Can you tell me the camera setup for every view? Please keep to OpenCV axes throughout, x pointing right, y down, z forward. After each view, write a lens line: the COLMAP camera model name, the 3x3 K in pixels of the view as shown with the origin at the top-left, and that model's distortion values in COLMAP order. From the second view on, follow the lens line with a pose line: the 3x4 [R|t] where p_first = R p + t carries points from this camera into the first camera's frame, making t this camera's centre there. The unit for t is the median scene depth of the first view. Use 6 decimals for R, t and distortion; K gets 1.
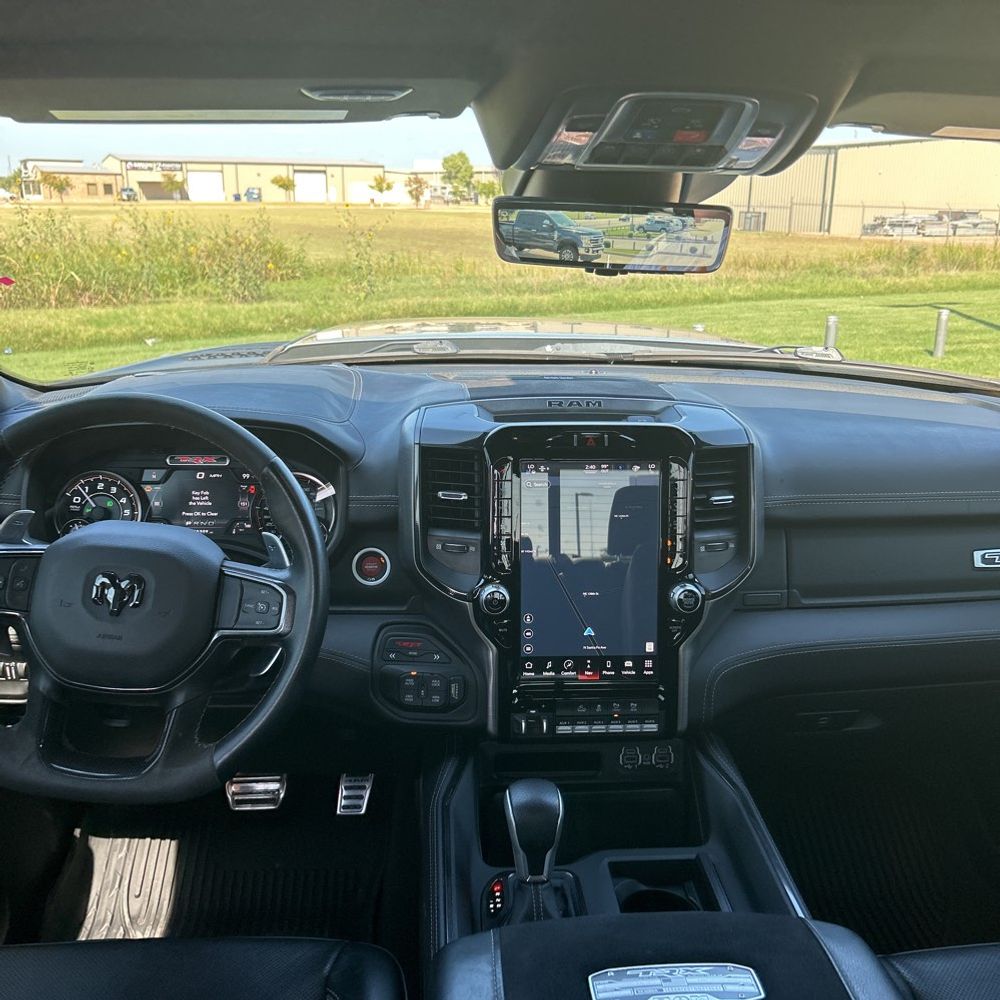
lens RADIAL K [[1021.8, 0, 500.0], [0, 1021.8, 500.0], [0, 0, 1]] dist [0.037460, -0.031323]
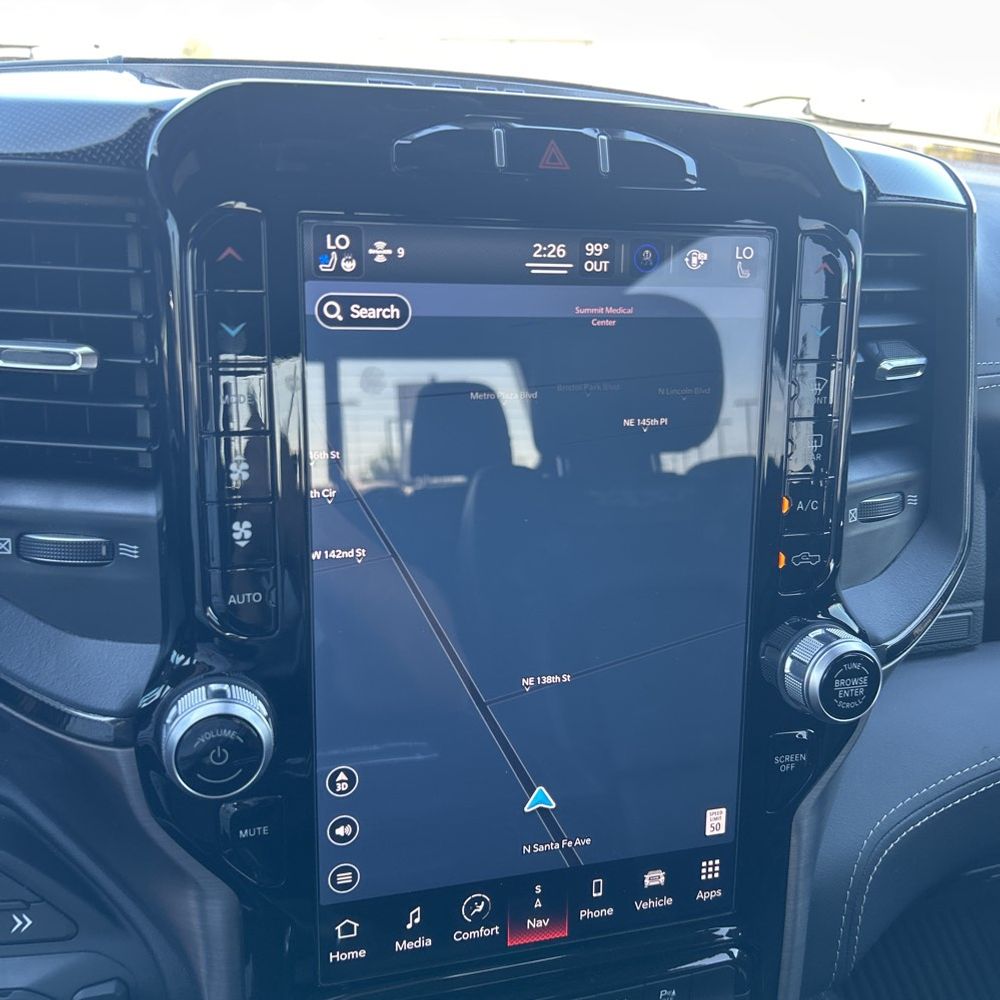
lens RADIAL K [[1021.8, 0, 500.0], [0, 1021.8, 500.0], [0, 0, 1]] dist [0.037460, -0.031323]
pose [[0.973528, -0.035269, 0.225830, 0.008417], [0.014663, 0.995625, 0.092279, 0.009764], [-0.228097, -0.086525, 0.969786, 0.707451]]
